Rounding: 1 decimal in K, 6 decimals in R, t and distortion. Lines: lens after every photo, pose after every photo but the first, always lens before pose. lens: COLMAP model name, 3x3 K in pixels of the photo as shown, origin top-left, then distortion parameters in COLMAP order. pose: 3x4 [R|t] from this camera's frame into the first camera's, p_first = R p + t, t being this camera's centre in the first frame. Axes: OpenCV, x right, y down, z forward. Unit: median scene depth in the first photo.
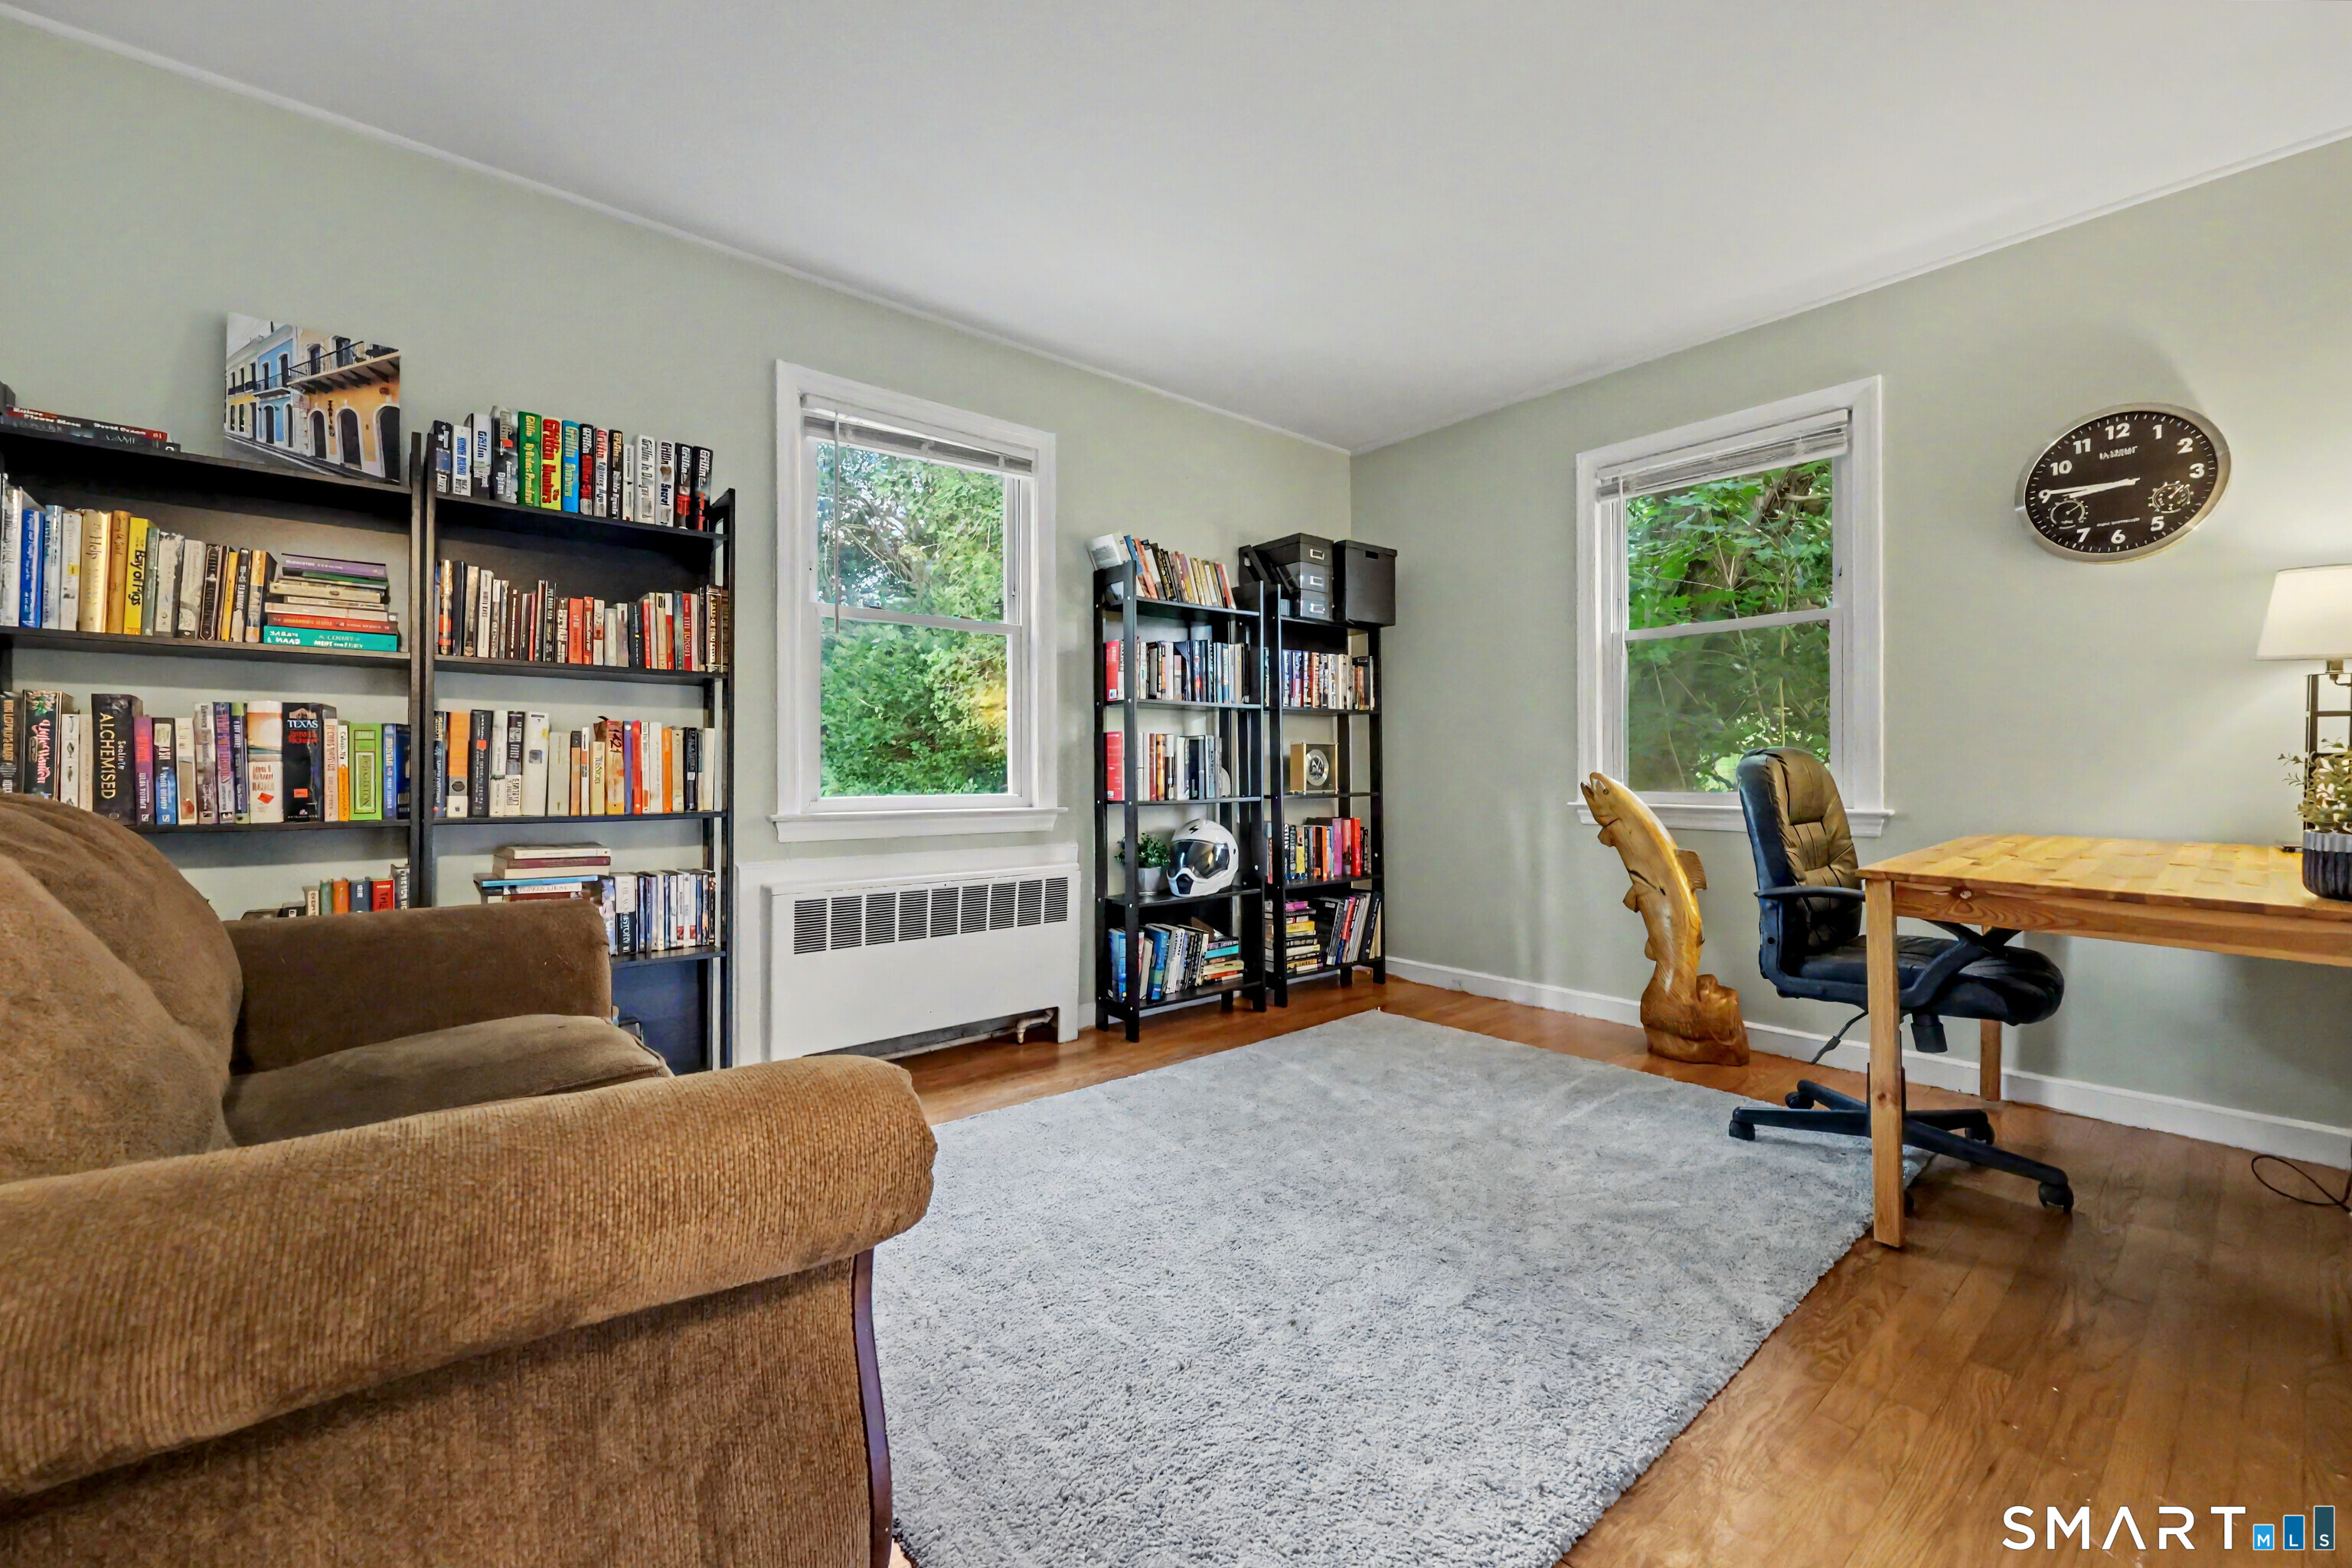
lens RADIAL K [[953.4, 0, 1191.4], [0, 953.4, 782.8], [0, 0, 1]] dist [0.002400, -0.000951]
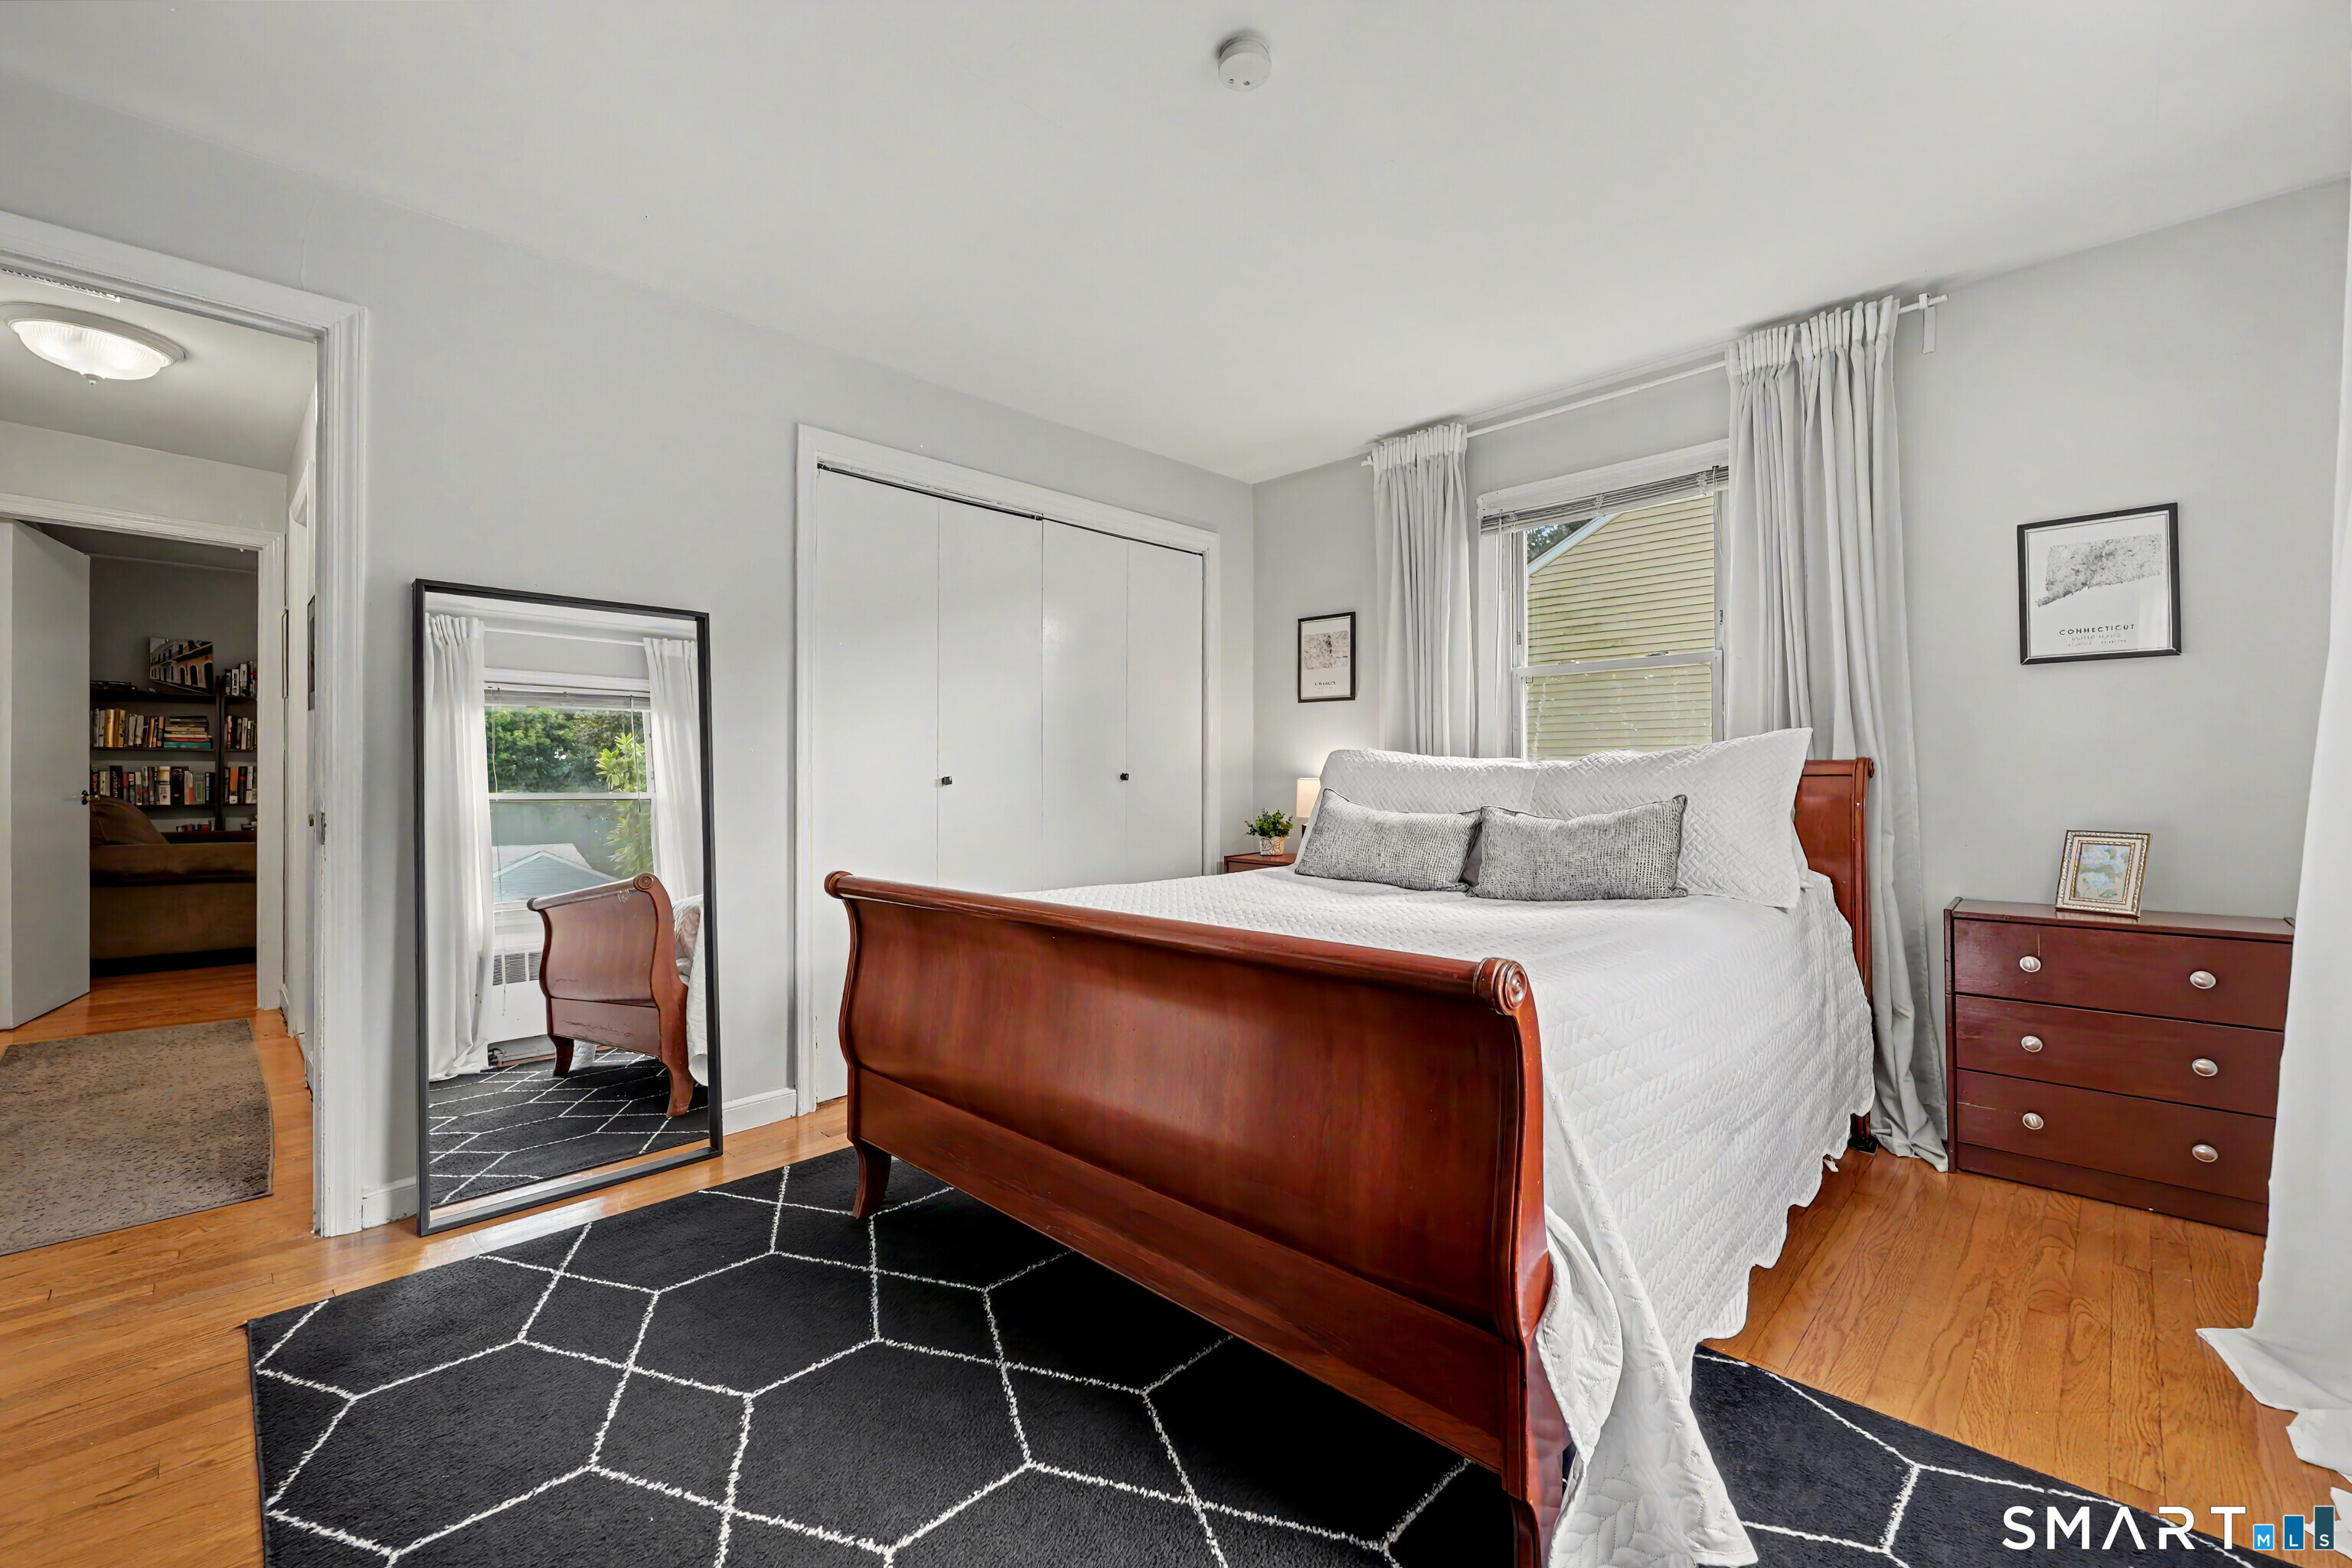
lens RADIAL K [[953.4, 0, 1187.1], [0, 953.4, 782.3], [0, 0, 1]] dist [0.002400, -0.000951]
pose [[0.994826, 0.004467, 0.101497, 1.923834], [-0.004829, 0.999983, 0.003316, -0.055208], [-0.101481, -0.003789, 0.994830, -2.307032]]
